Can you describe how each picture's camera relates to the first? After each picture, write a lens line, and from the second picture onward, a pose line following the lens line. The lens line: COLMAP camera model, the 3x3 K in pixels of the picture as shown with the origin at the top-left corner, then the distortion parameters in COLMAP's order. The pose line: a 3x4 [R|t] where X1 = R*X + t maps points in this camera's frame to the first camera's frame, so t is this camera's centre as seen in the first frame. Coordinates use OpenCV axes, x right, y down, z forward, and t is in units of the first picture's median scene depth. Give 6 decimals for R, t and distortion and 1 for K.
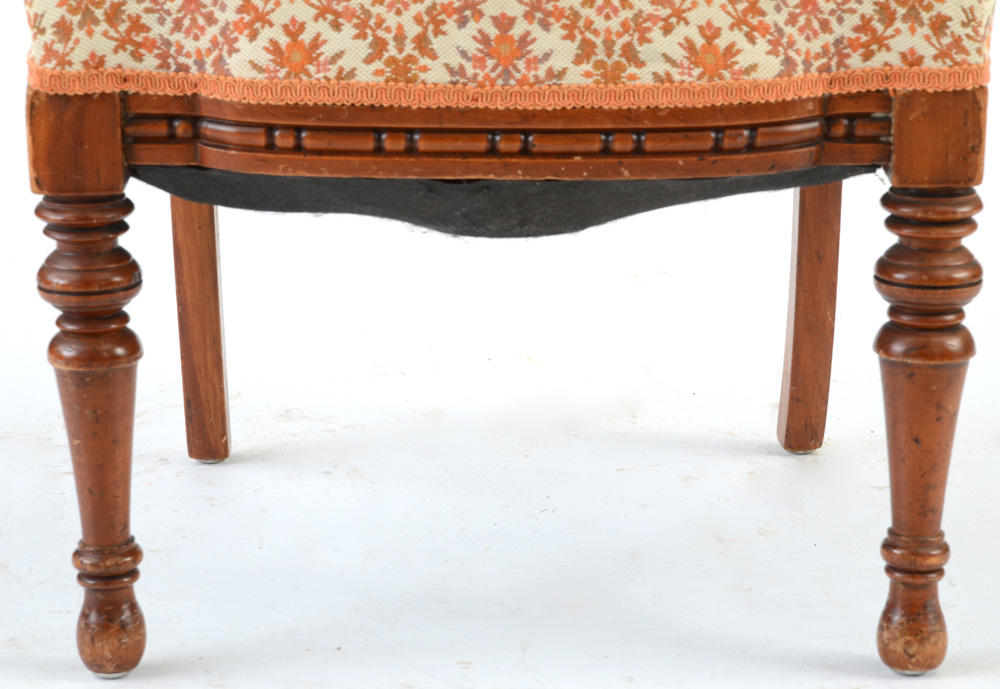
lens RADIAL K [[4071.6, 0, 516.6], [0, 4071.6, 351.4], [0, 0, 1]] dist [1.303620, 0.000000]
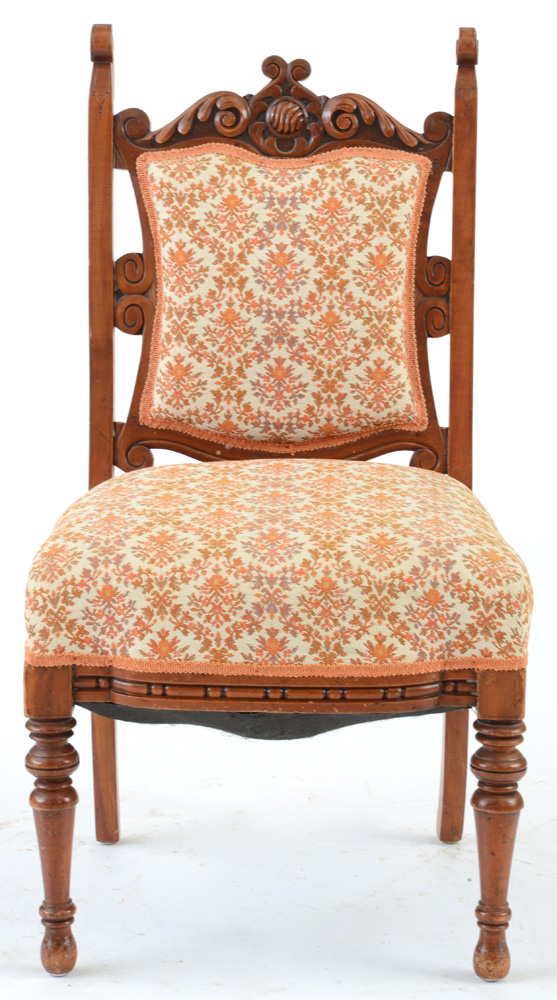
lens RADIAL K [[3465.7, 0, 273.6], [0, 3465.7, 520.7], [0, 0, 1]] dist [0.911178, 0.000000]
pose [[0.999754, 0.012585, -0.018255, 0.025627], [-0.013199, 0.999339, -0.033885, -0.075435], [0.017817, 0.034117, 0.999259, -0.603240]]
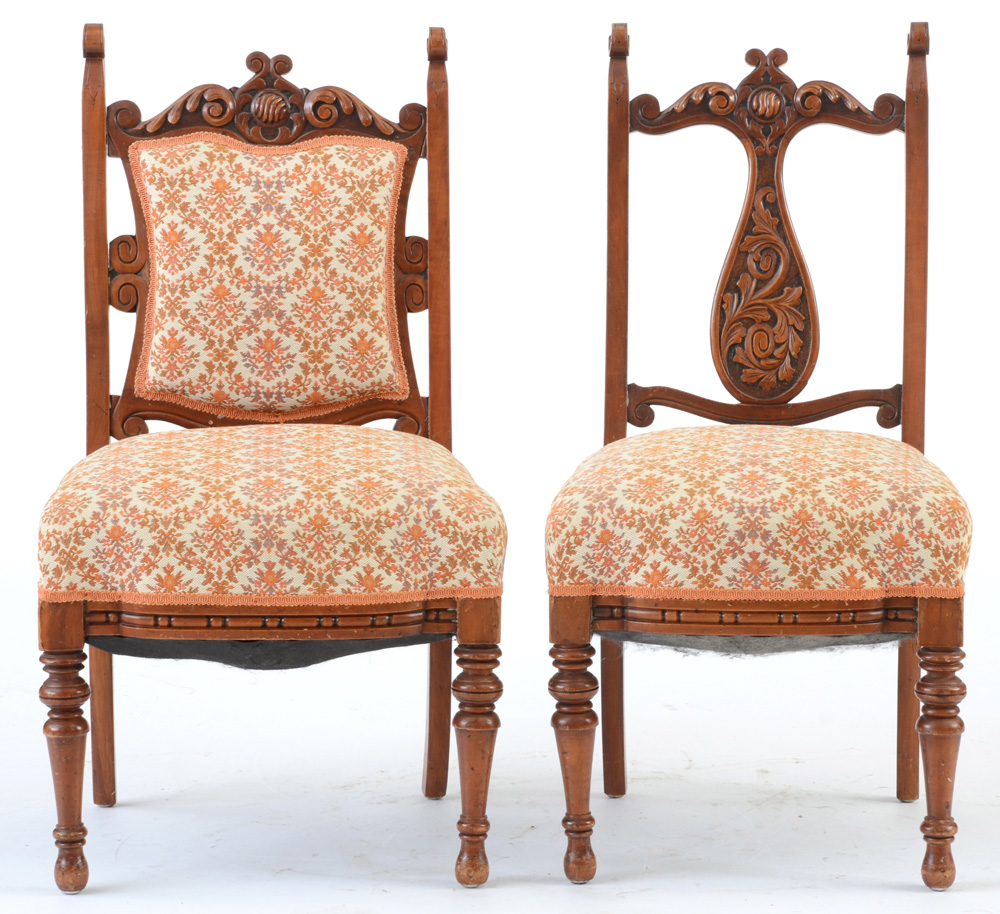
lens RADIAL K [[4652.8, 0, 531.8], [0, 4652.8, 482.4], [0, 0, 1]] dist [0.772932, 0.000000]
pose [[0.998715, -0.001753, 0.050649, 0.009637], [0.006326, 0.995898, -0.090264, 0.091180], [-0.050283, 0.090469, 0.994629, -1.343383]]
